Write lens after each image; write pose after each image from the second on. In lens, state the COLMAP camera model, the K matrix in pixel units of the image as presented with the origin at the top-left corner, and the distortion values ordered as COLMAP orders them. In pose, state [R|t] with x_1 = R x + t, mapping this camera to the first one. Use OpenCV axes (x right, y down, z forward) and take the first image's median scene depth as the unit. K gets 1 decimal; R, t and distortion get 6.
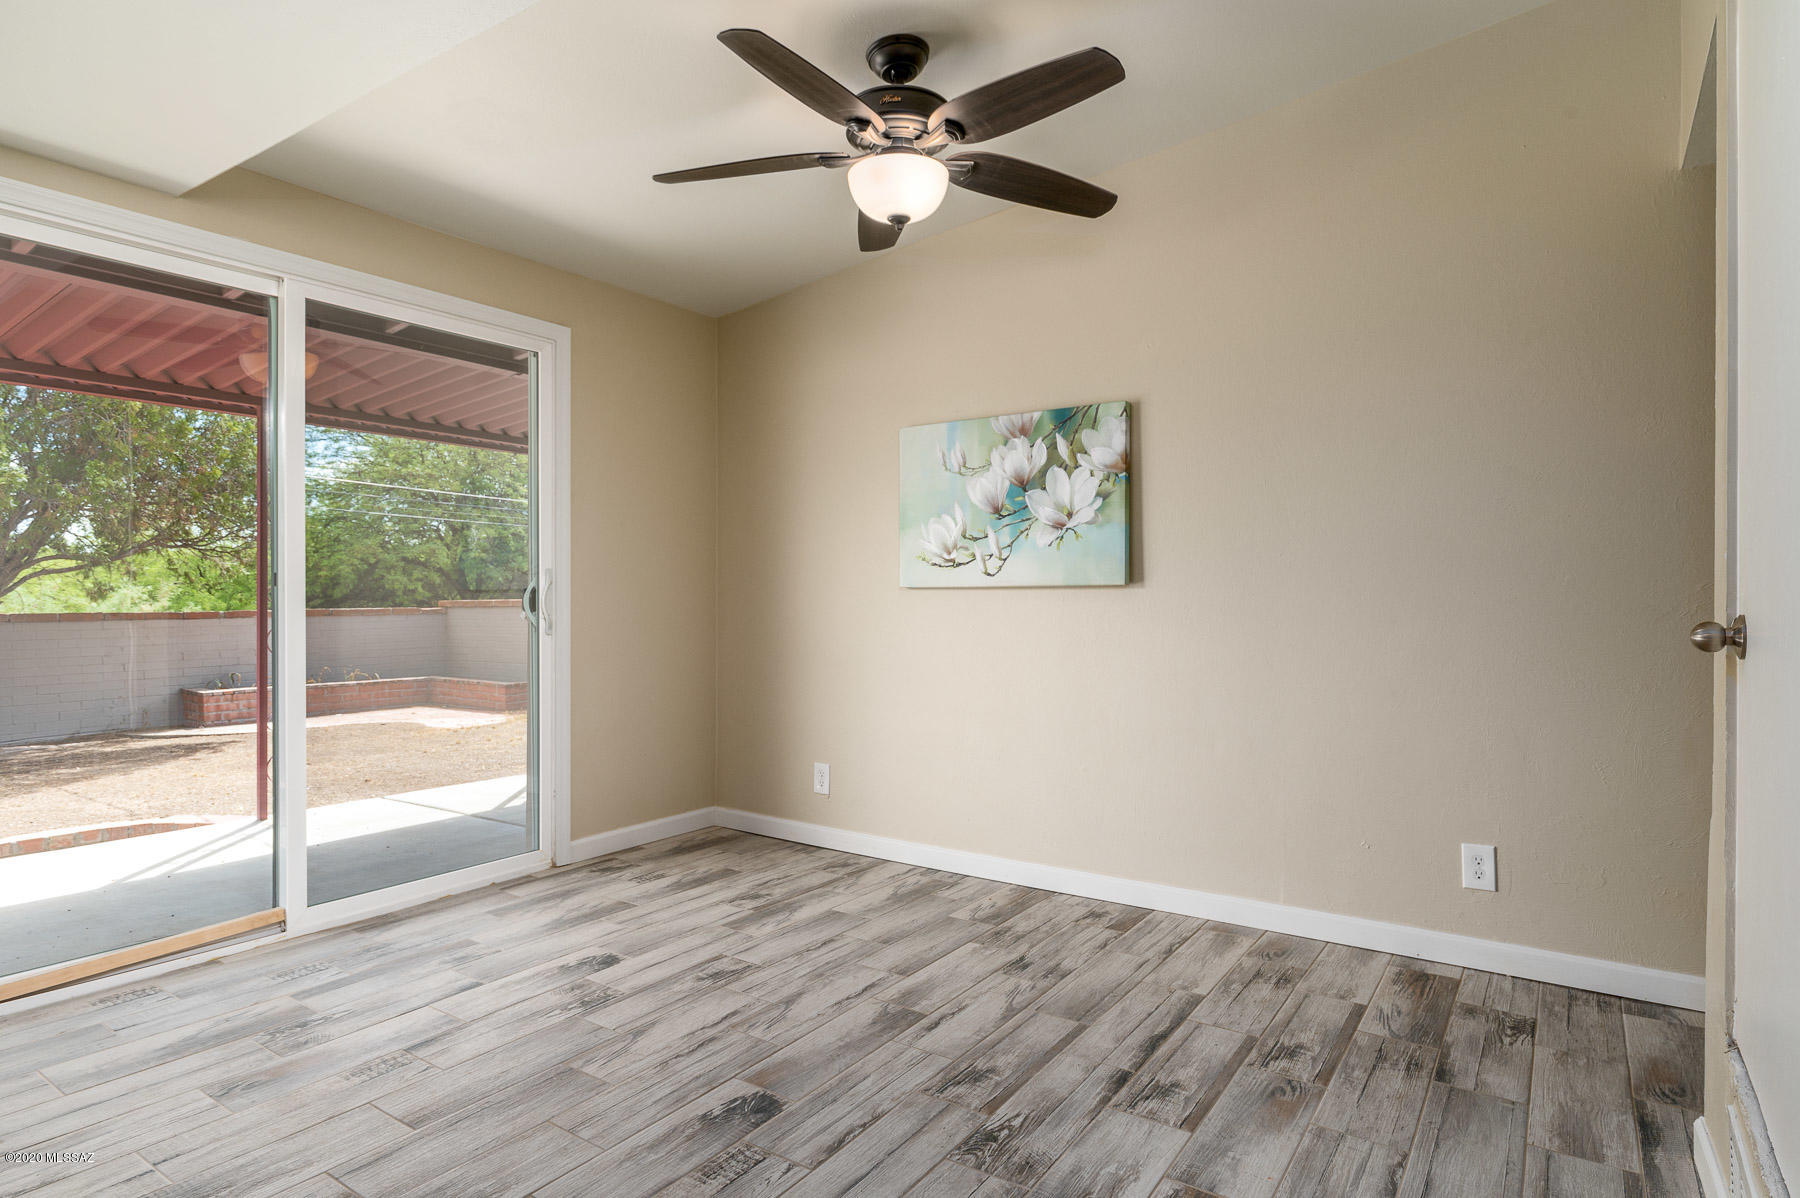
lens RADIAL K [[985.3, 0, 906.2], [0, 985.3, 596.6], [0, 0, 1]] dist [-0.003770, -0.001202]
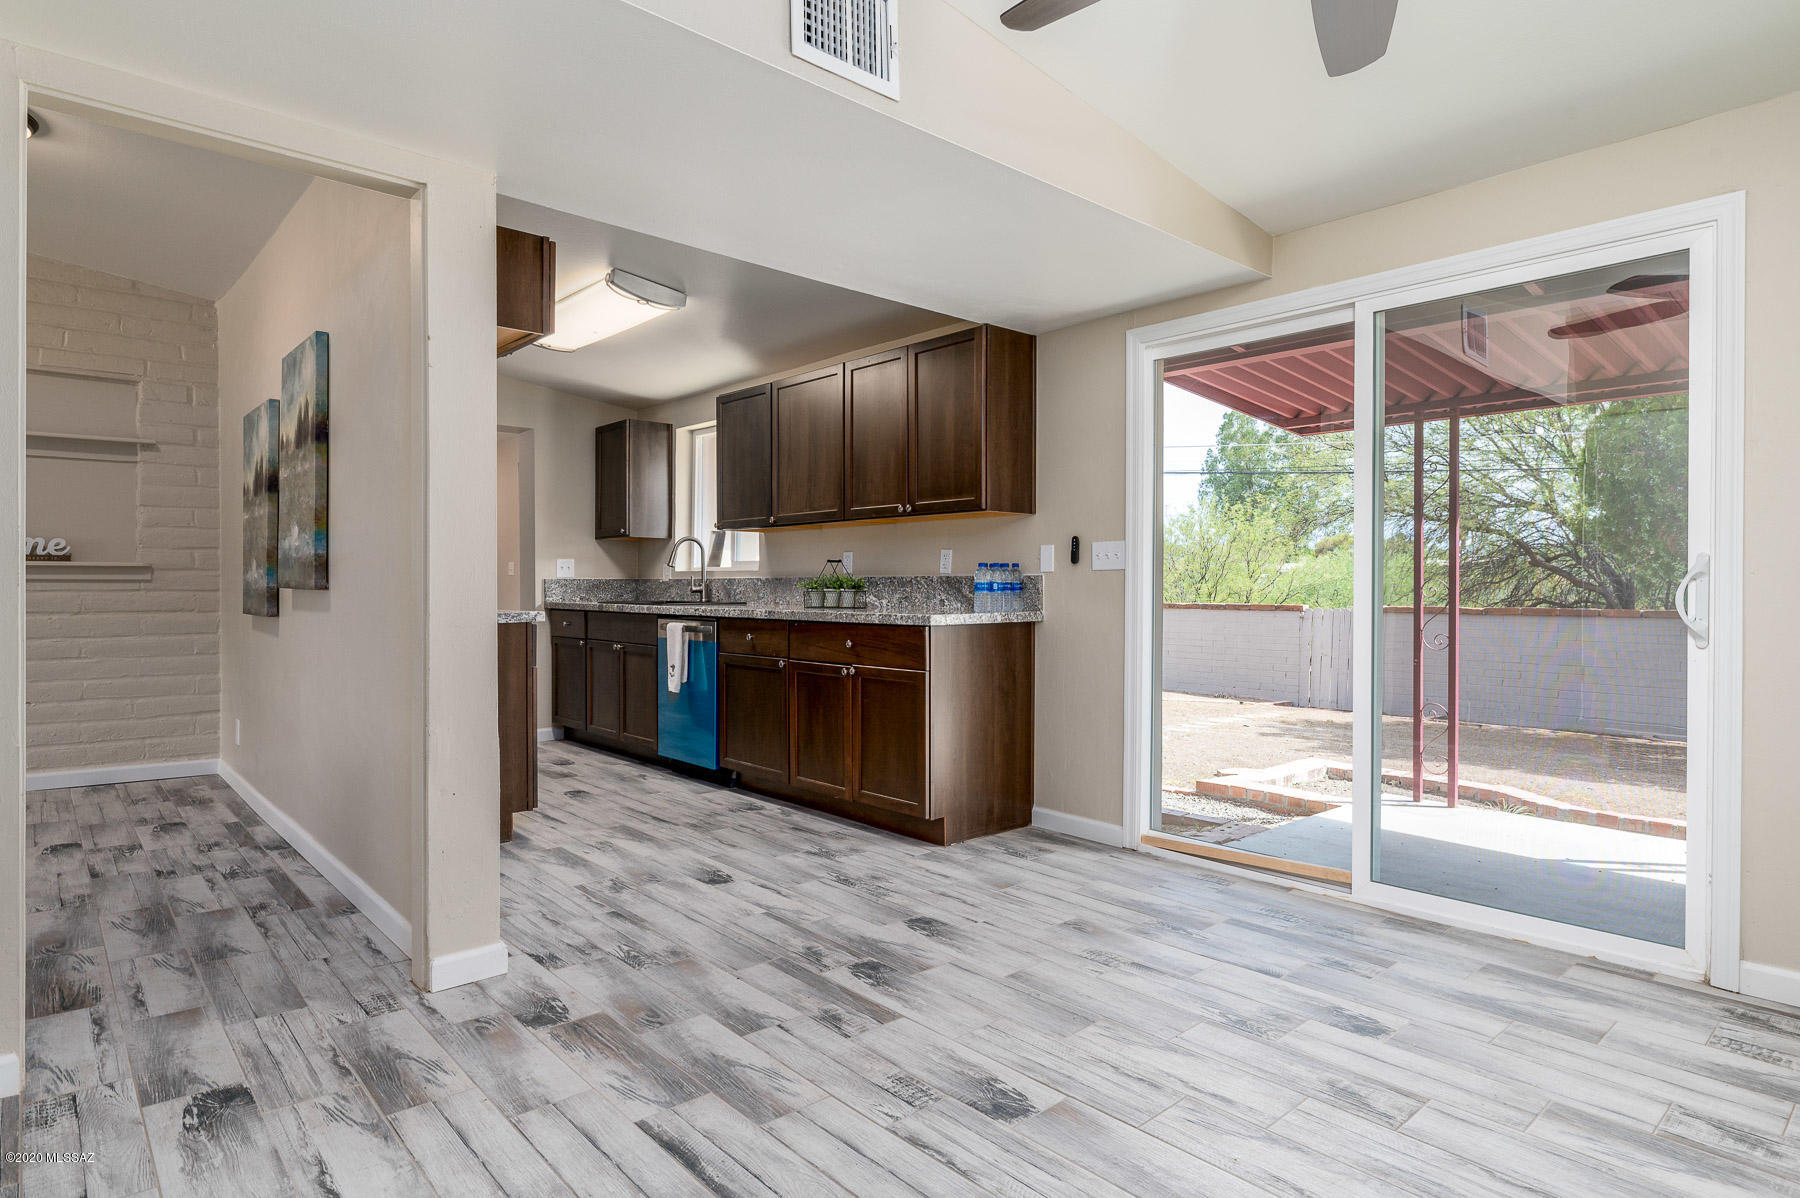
lens RADIAL K [[985.3, 0, 890.2], [0, 985.3, 599.2], [0, 0, 1]] dist [-0.003770, -0.001202]
pose [[-0.247397, 0.008796, -0.968874, 0.542131], [-0.006817, 0.999918, 0.010818, 0.001419], [0.968890, 0.009281, -0.247317, 0.740467]]
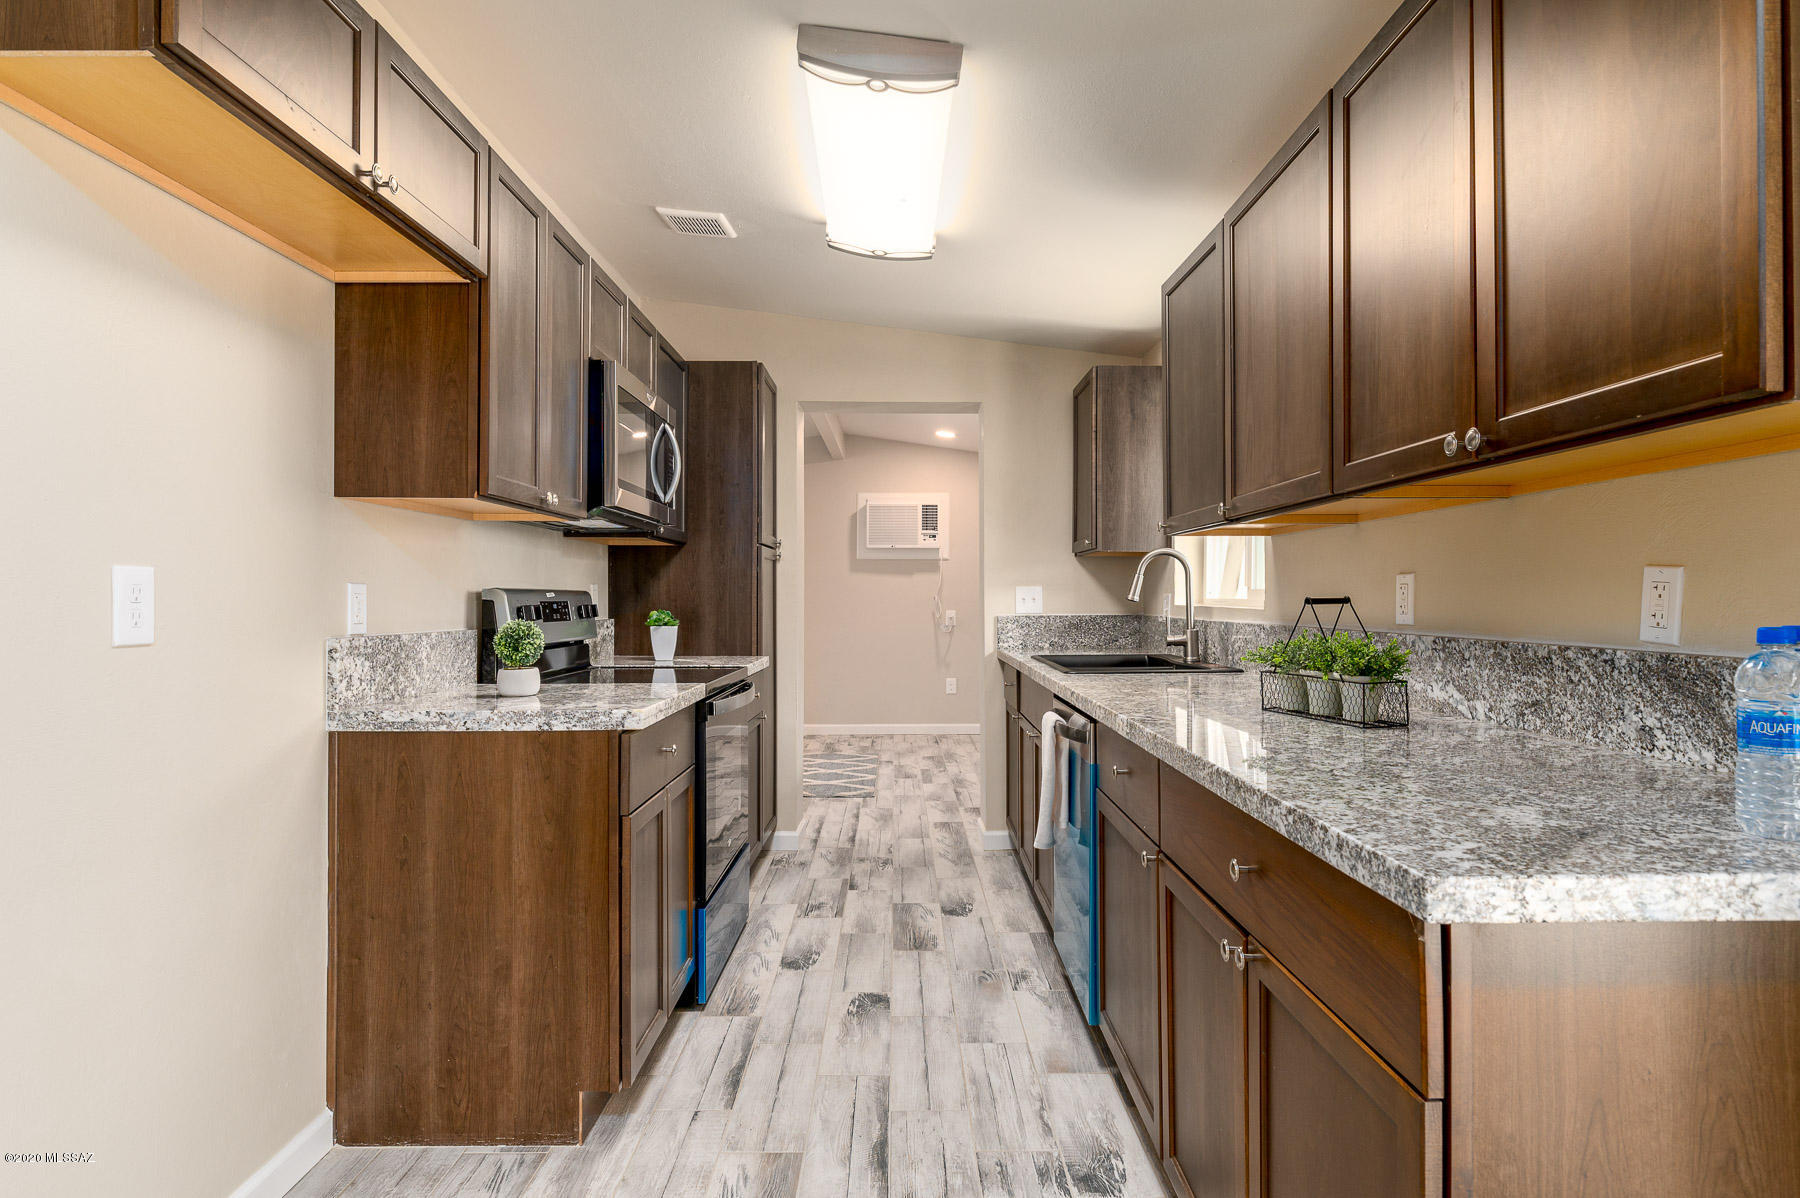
lens RADIAL K [[985.3, 0, 899.4], [0, 985.3, 596.2], [0, 0, 1]] dist [-0.003770, -0.001202]
pose [[-0.826733, -0.000639, -0.562595, -0.376356], [-0.001147, 0.999999, 0.000551, -0.044588], [0.562594, 0.001101, -0.826733, 0.632000]]
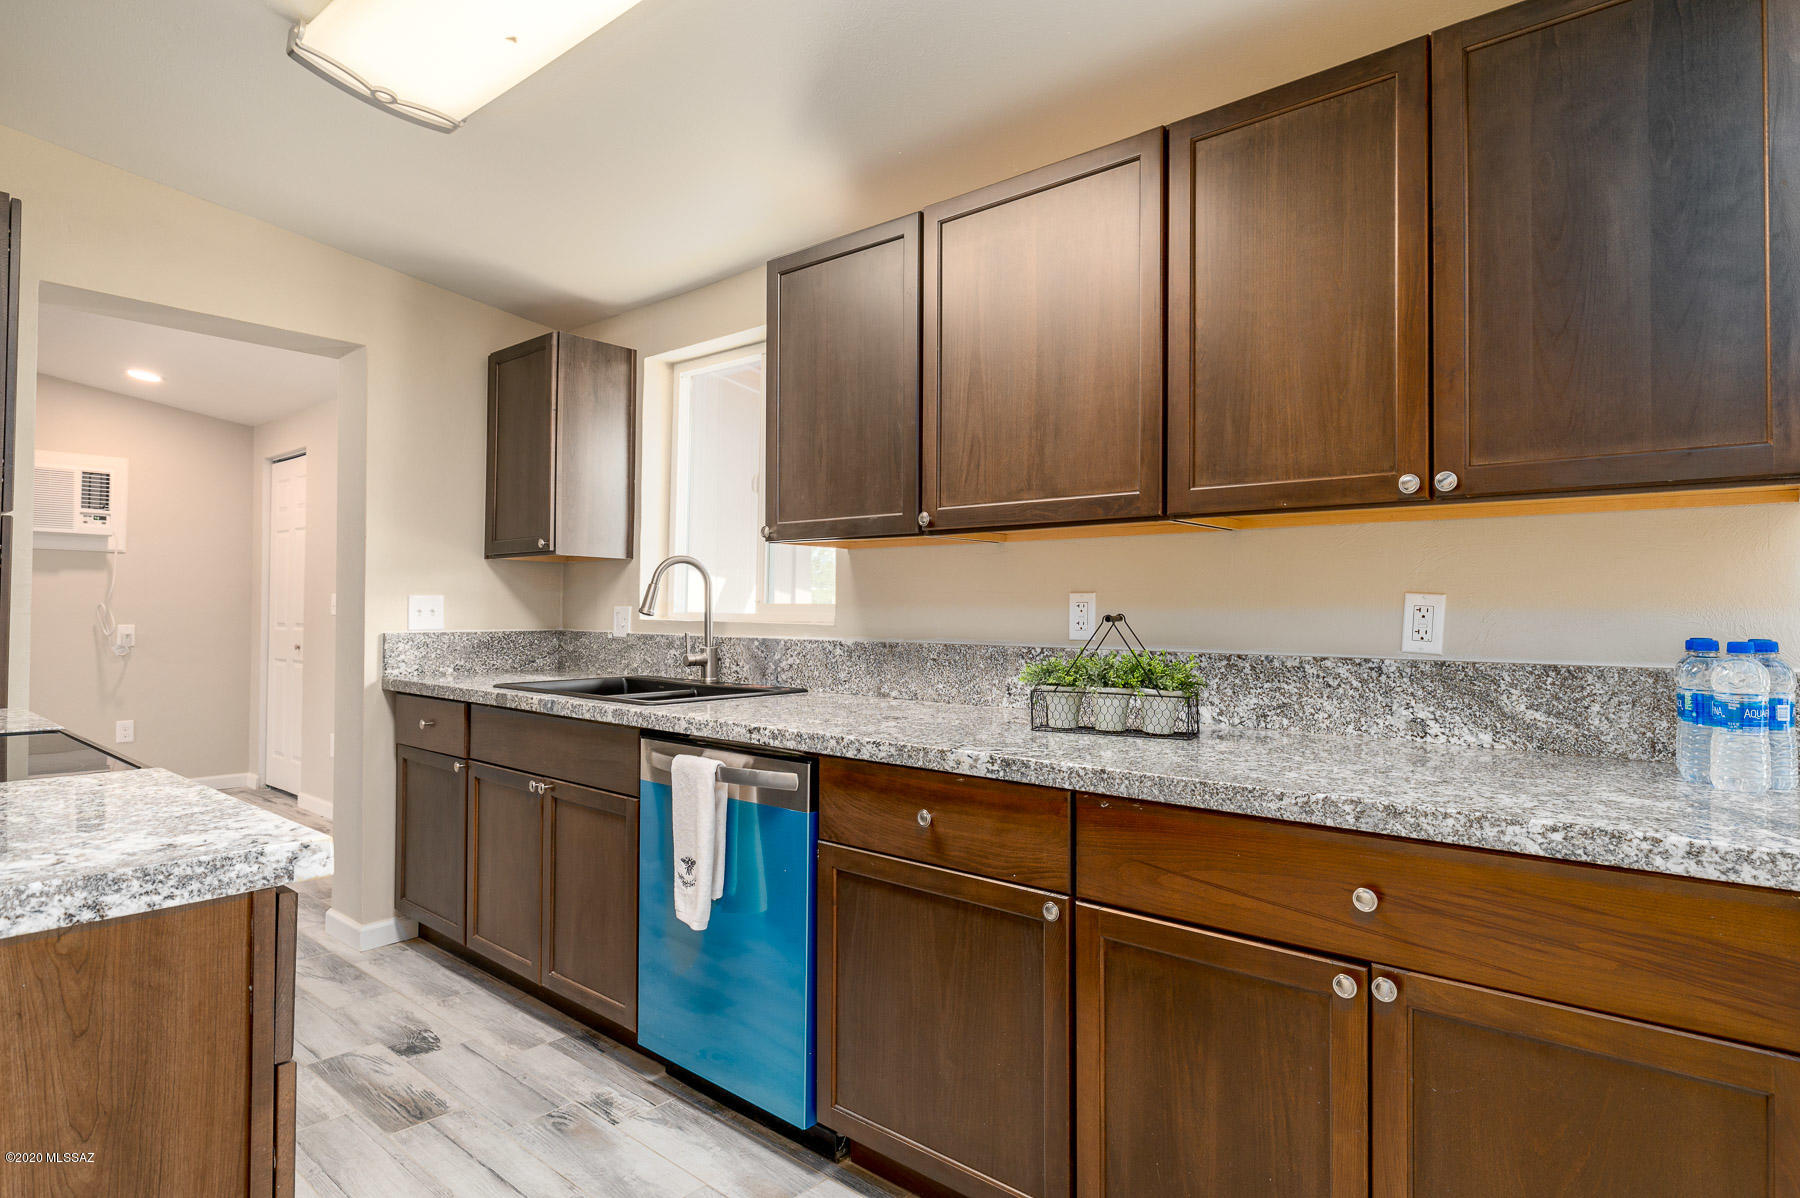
lens RADIAL K [[985.3, 0, 901.8], [0, 985.3, 594.4], [0, 0, 1]] dist [-0.003770, -0.001202]
pose [[-0.120503, -0.019334, -0.992525, -0.300042], [-0.010361, 0.999780, -0.018218, -0.044141], [0.992659, 0.008088, -0.120677, 0.205628]]
